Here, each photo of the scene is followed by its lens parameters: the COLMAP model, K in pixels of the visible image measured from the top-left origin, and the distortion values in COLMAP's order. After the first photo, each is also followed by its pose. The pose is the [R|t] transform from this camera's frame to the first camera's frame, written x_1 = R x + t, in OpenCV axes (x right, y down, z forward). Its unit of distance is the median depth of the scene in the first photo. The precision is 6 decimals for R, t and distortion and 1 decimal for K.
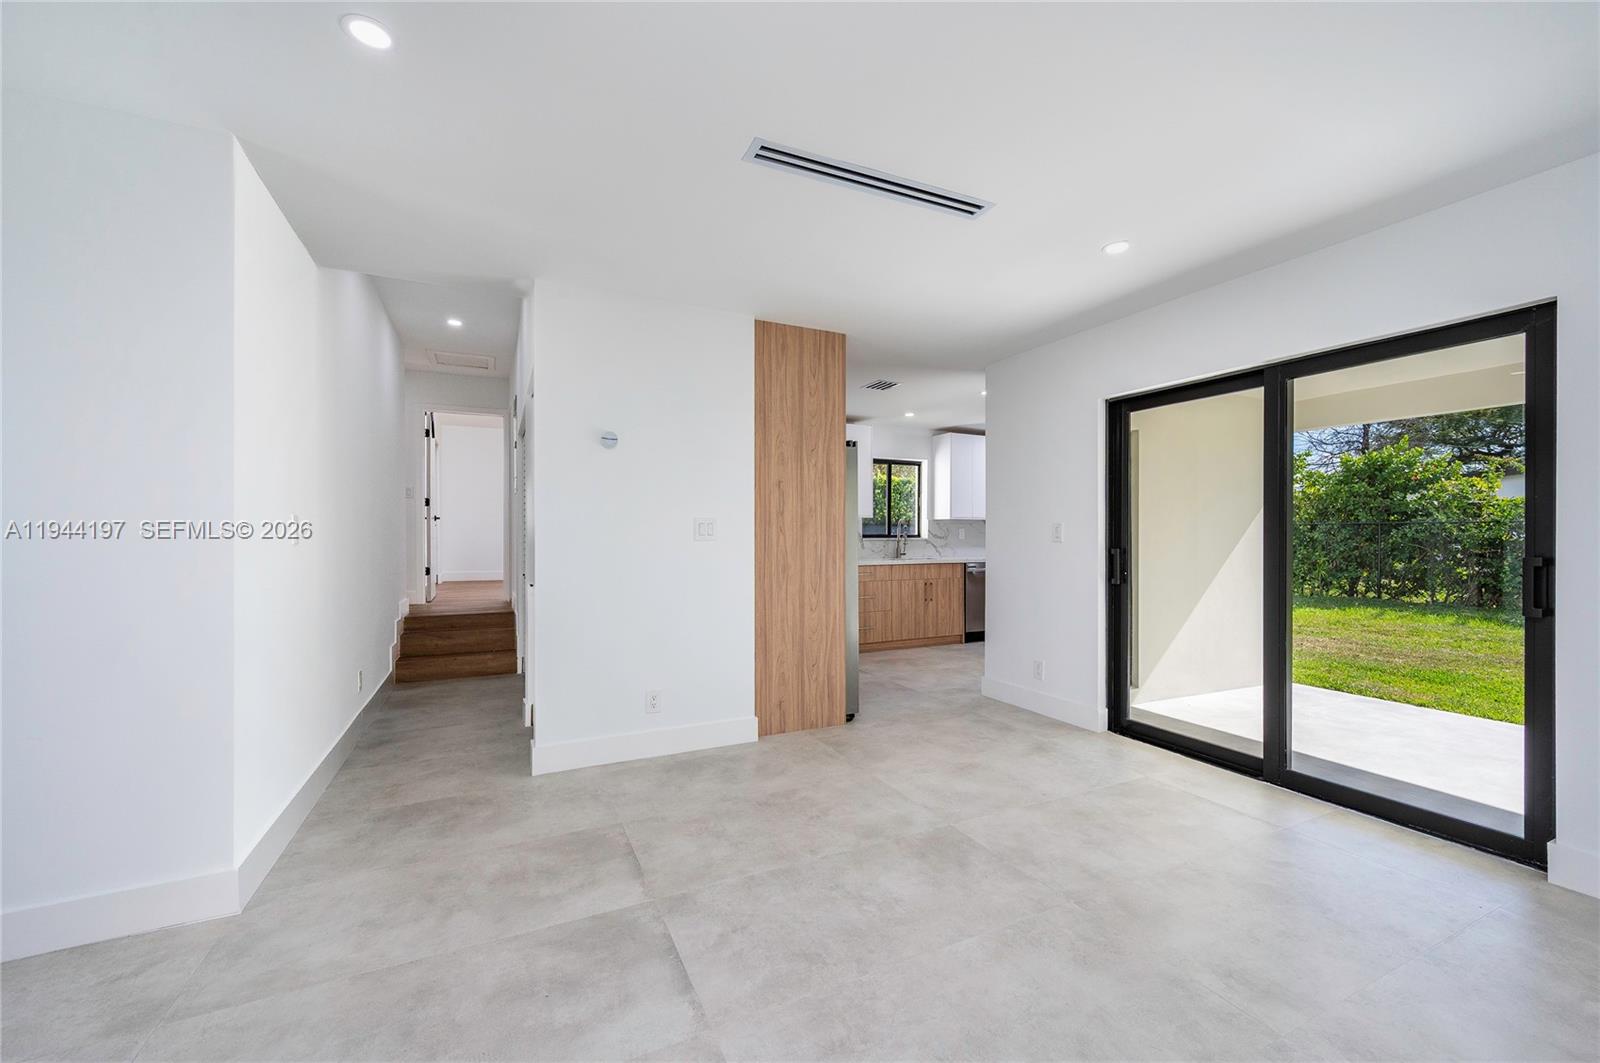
lens RADIAL K [[641.6, 0, 809.5], [0, 641.6, 540.7], [0, 0, 1]] dist [-0.000040, 0.001748]
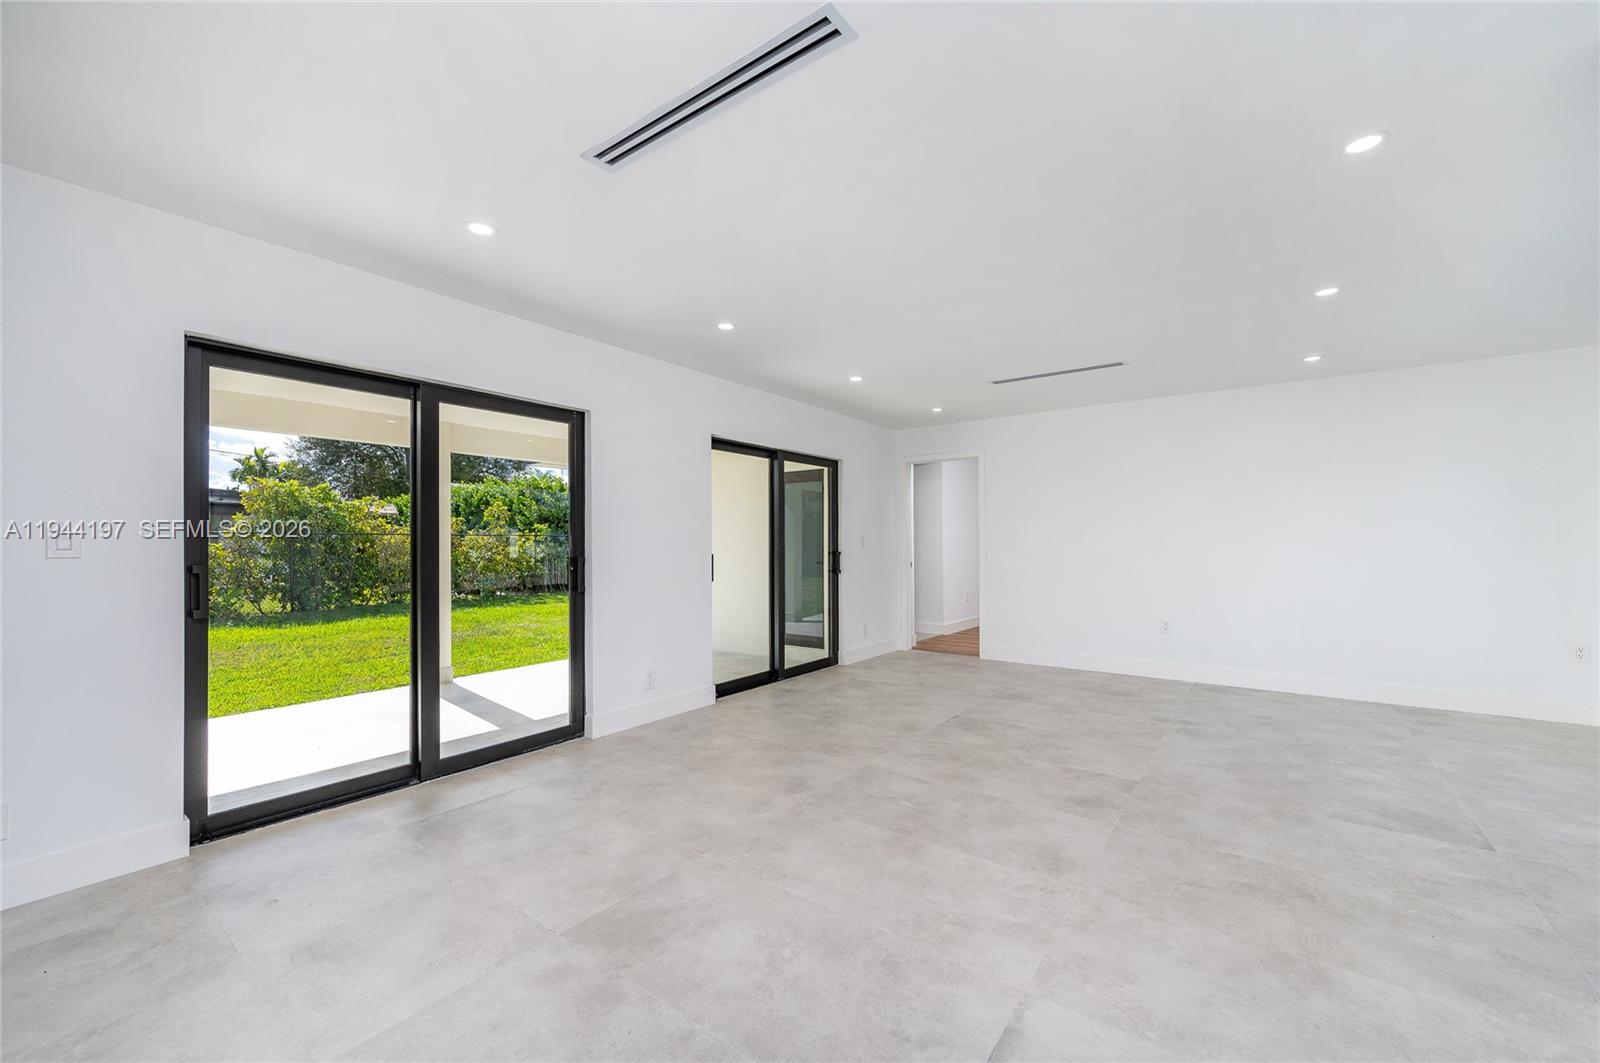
lens RADIAL K [[641.6, 0, 789.6], [0, 641.6, 538.7], [0, 0, 1]] dist [-0.000040, 0.001748]
pose [[-0.454164, 0.008468, 0.890878, -0.379121], [0.011365, 0.999929, -0.003710, -0.005471], [-0.890846, 0.008440, -0.454228, 0.735285]]
